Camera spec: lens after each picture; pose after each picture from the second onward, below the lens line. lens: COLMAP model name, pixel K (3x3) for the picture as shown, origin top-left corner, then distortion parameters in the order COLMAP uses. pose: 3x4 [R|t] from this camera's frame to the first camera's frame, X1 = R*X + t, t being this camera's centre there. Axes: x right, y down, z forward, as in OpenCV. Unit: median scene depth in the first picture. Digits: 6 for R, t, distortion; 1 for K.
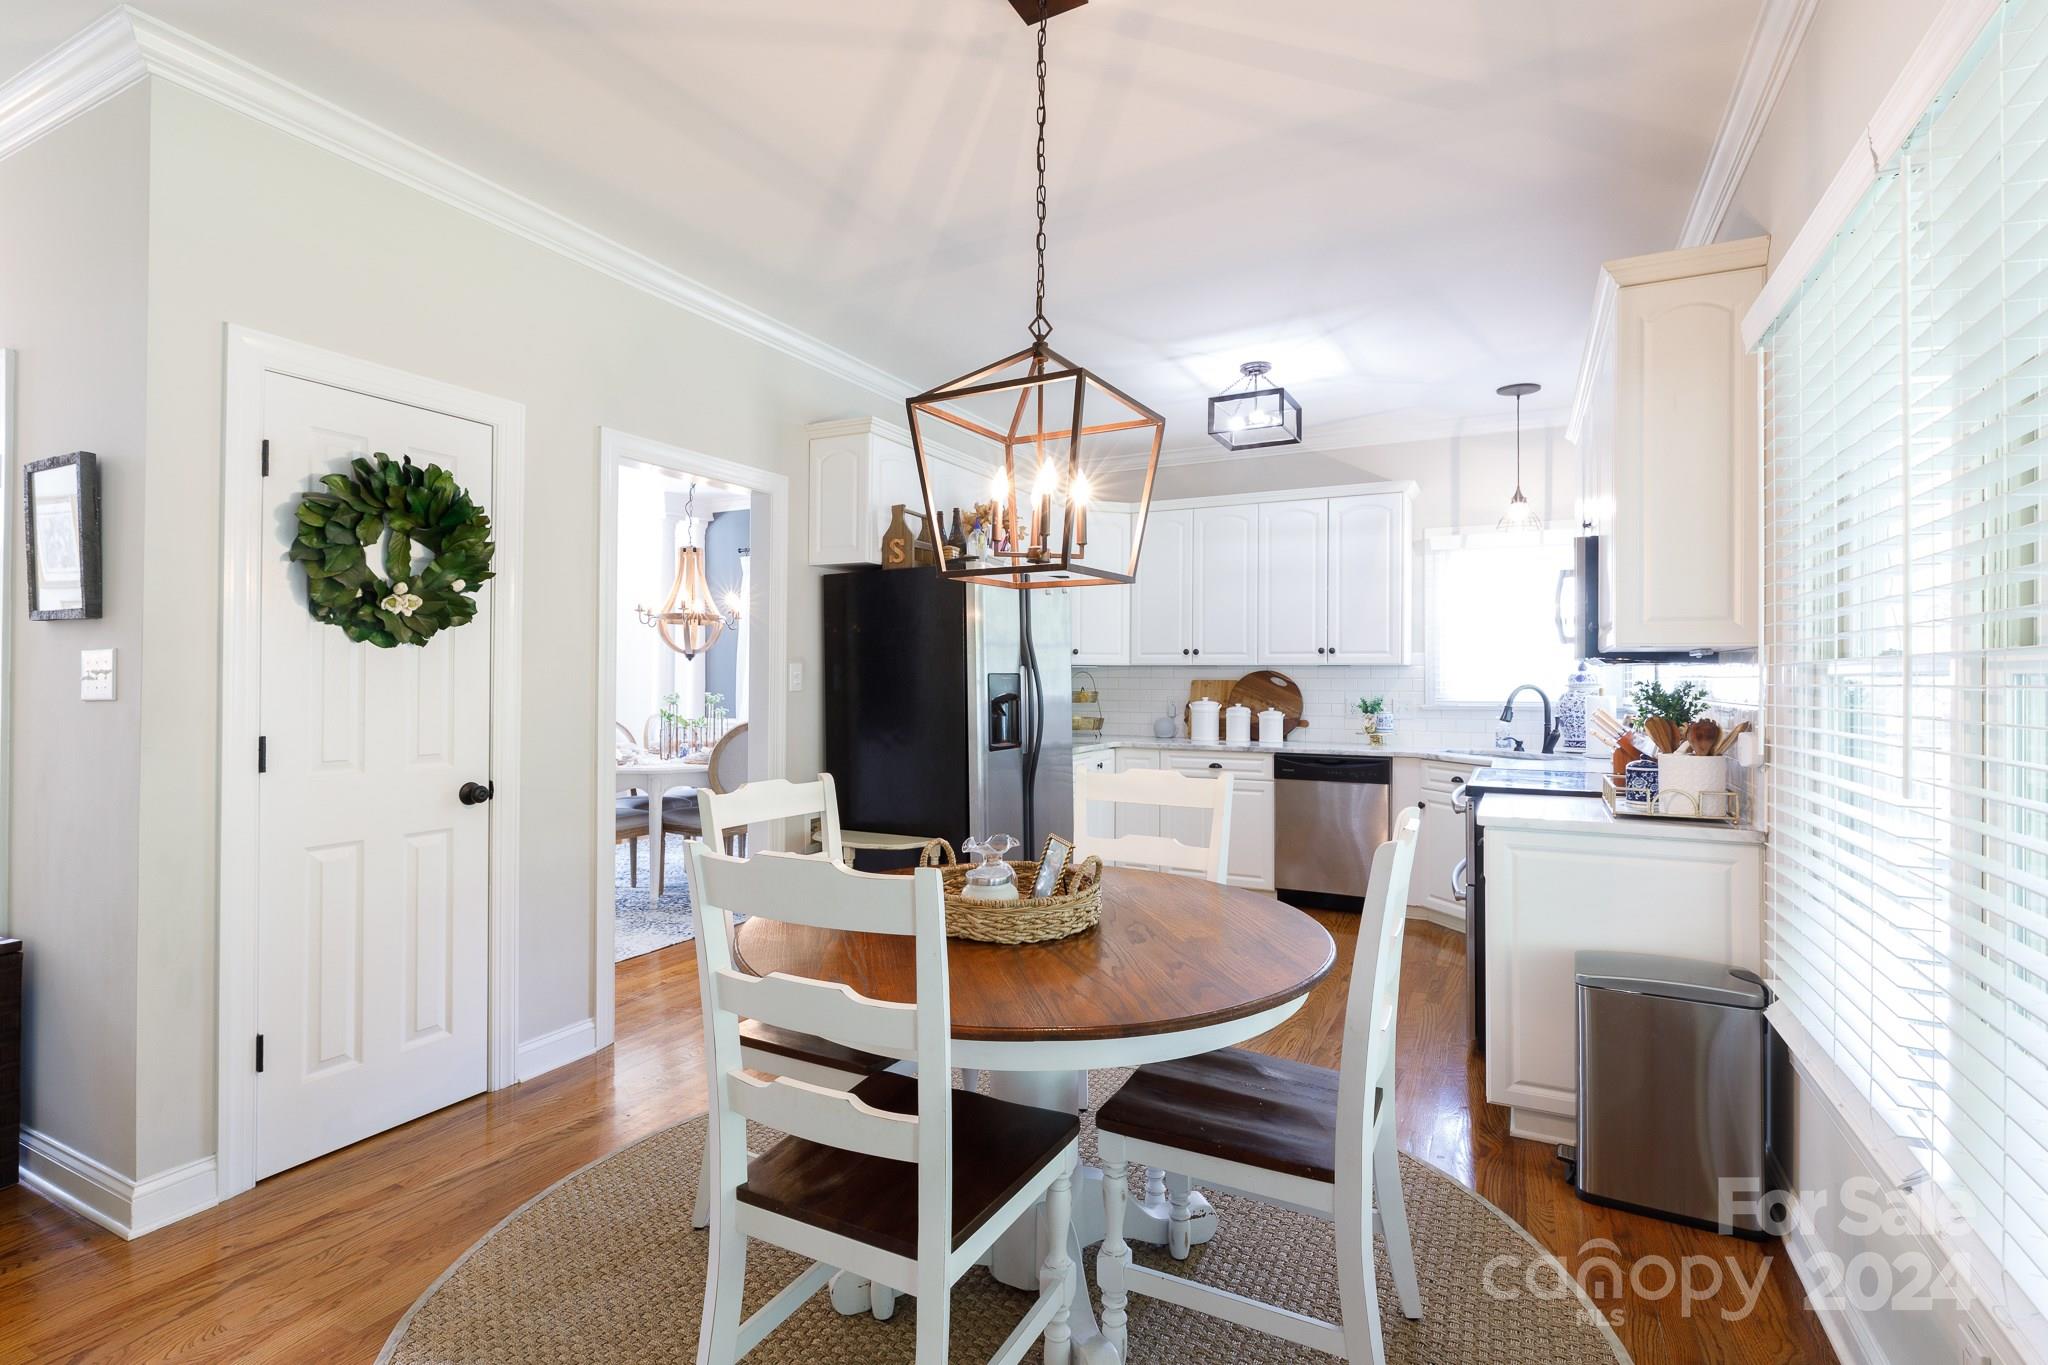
lens RADIAL K [[962.9, 0, 1026.7], [0, 962.9, 680.5], [0, 0, 1]] dist [-0.004336, 0.001182]
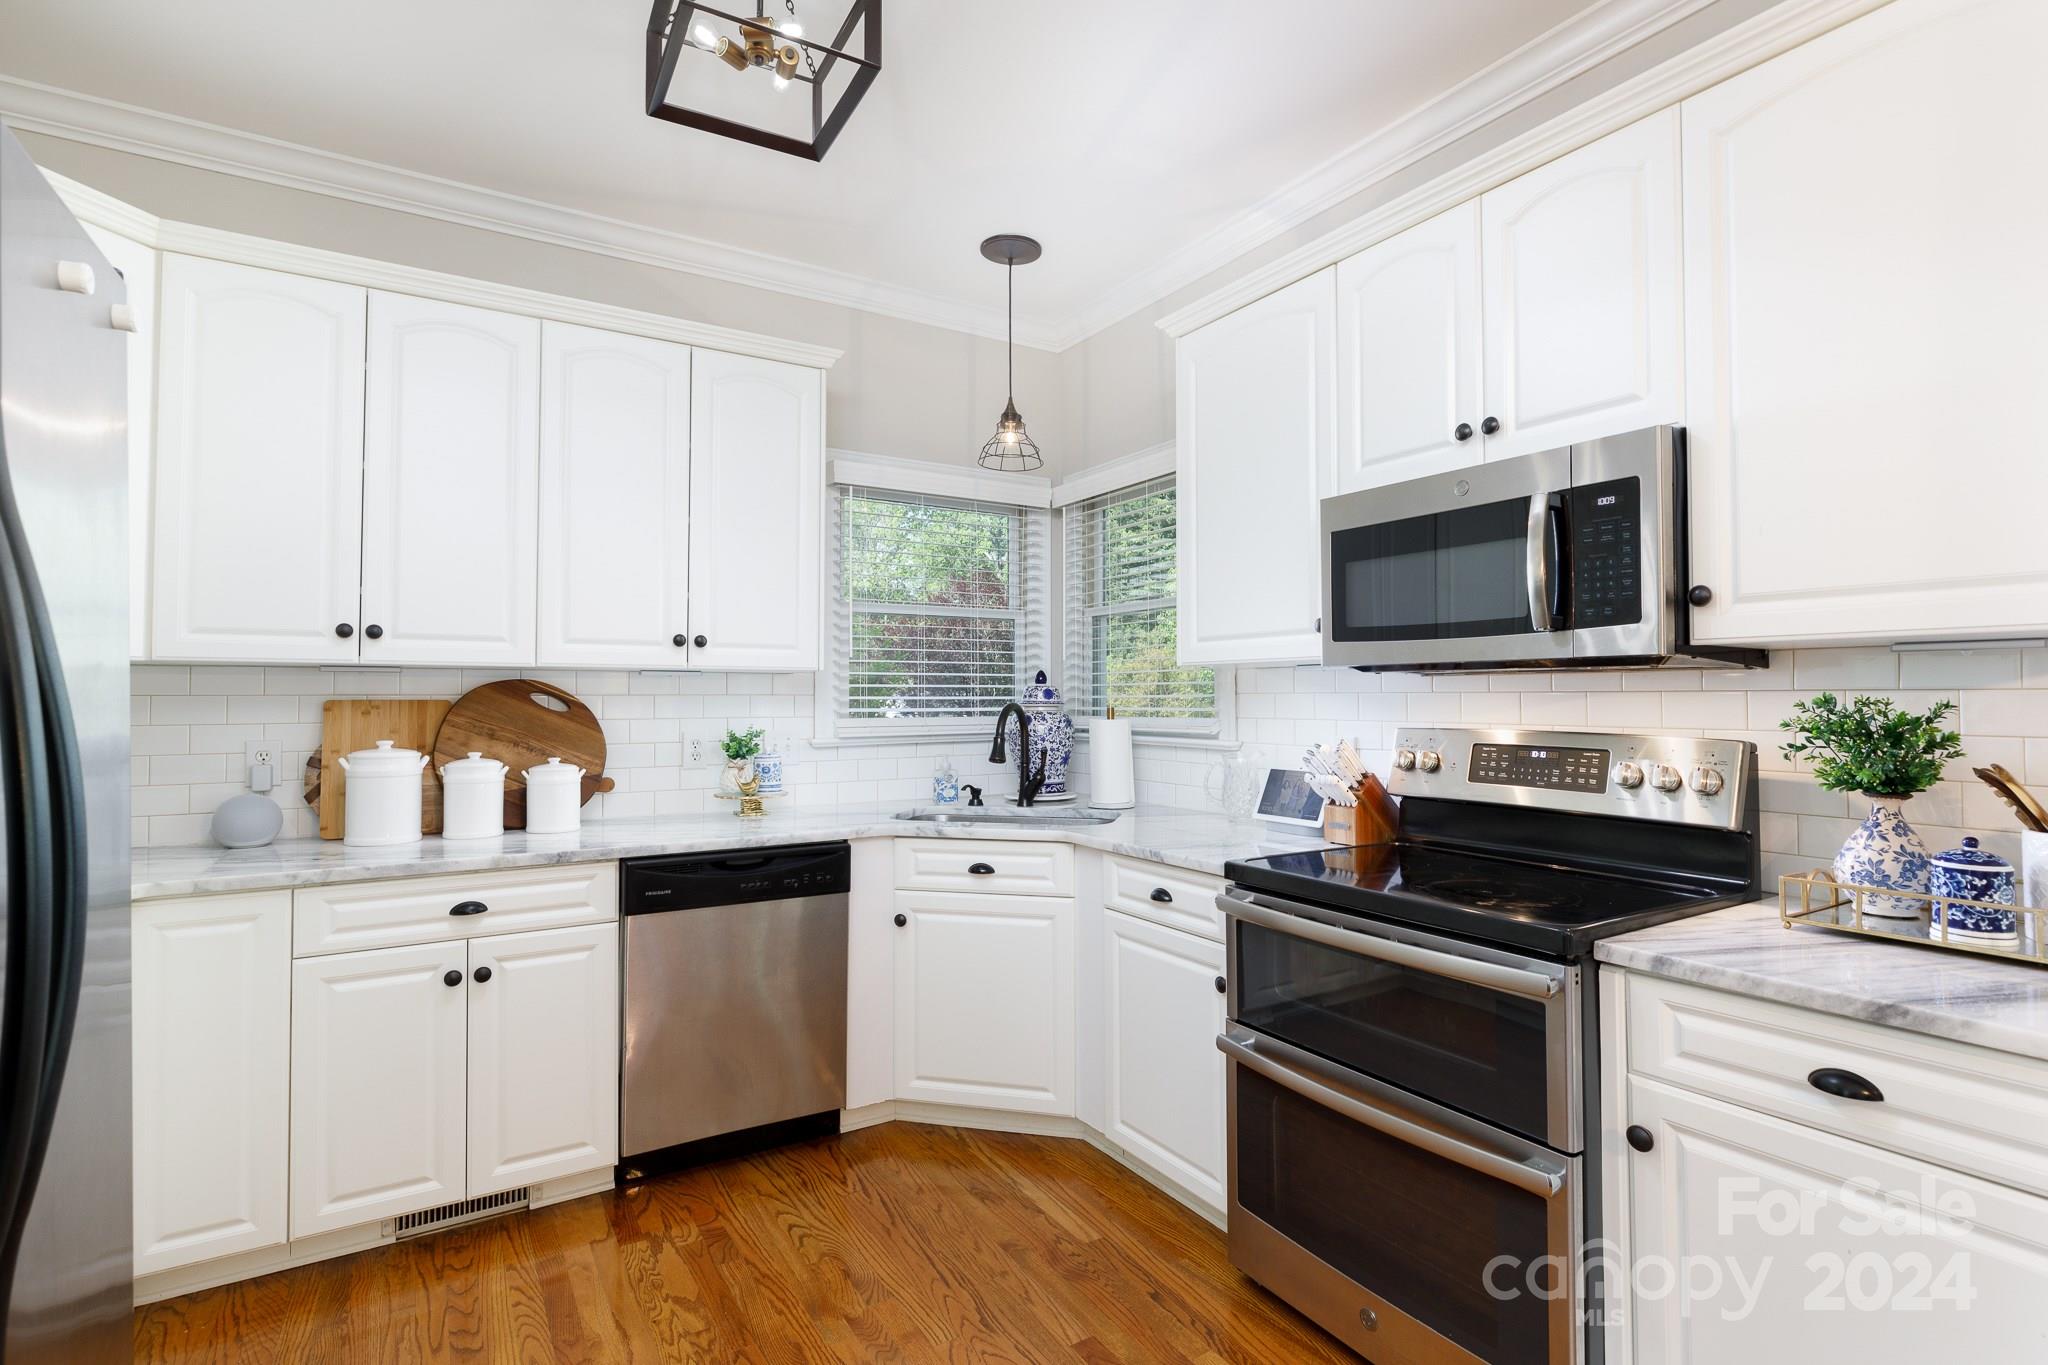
lens RADIAL K [[962.9, 0, 1020.6], [0, 962.9, 665.5], [0, 0, 1]] dist [-0.004336, 0.001182]
pose [[0.518076, 0.023751, 0.855005, -0.039537], [0.002481, 0.999568, -0.029270, -0.002802], [-0.855331, 0.017285, 0.517793, 0.652327]]
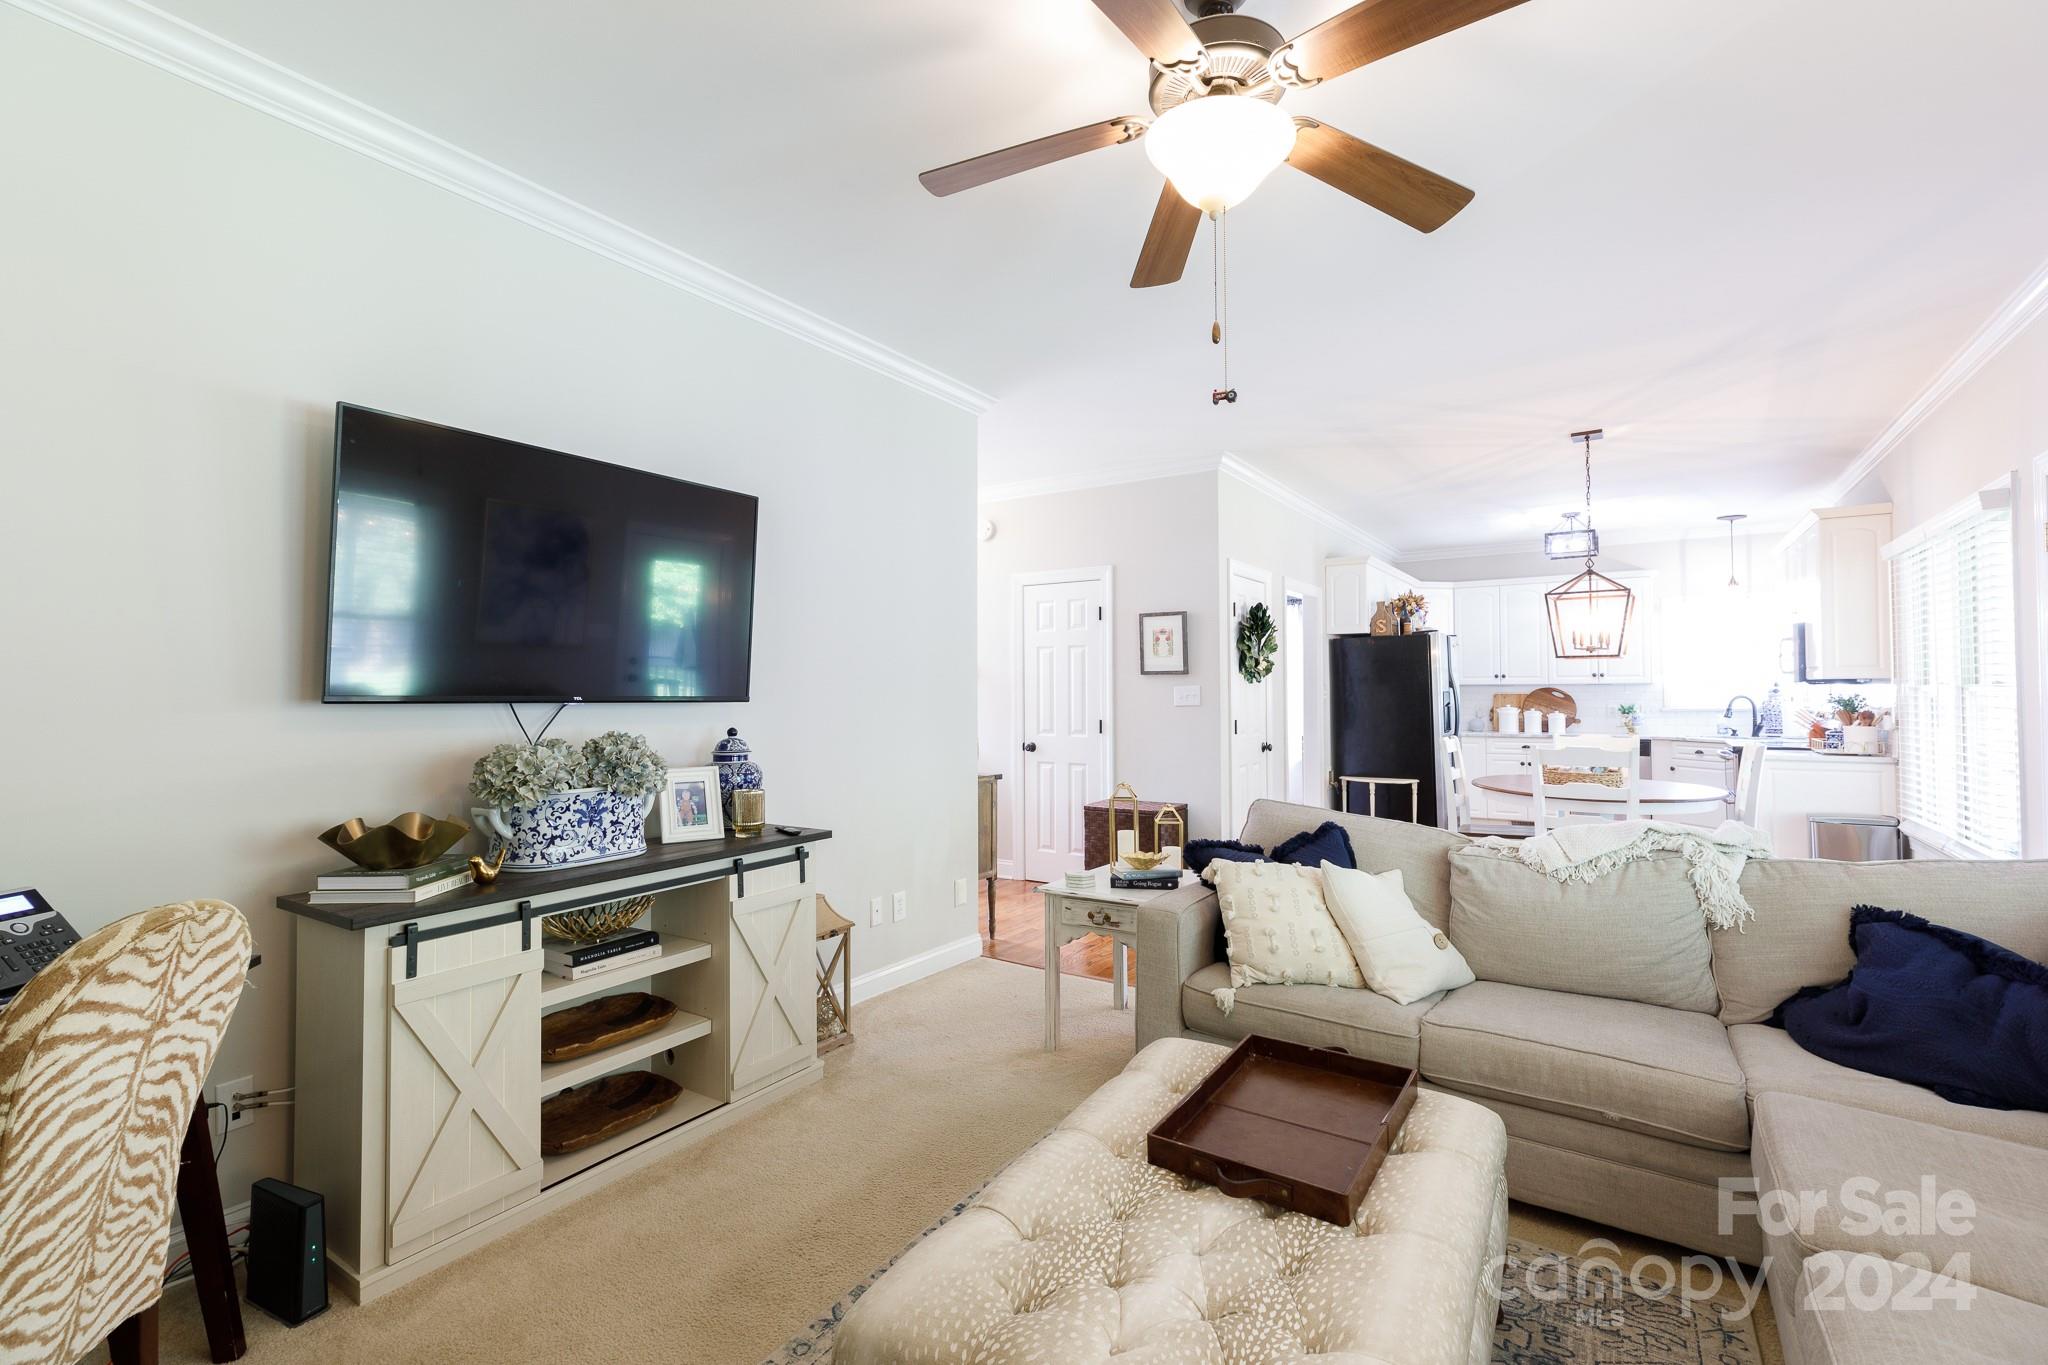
lens RADIAL K [[916.8, 0, 1021.0], [0, 916.8, 676.6], [0, 0, 1]] dist [-0.000549, -0.000344]
pose [[0.993036, -0.011309, -0.117268, -0.517888], [0.008979, 0.999752, -0.020376, -0.006428], [0.117469, 0.019181, 0.992891, -0.700731]]
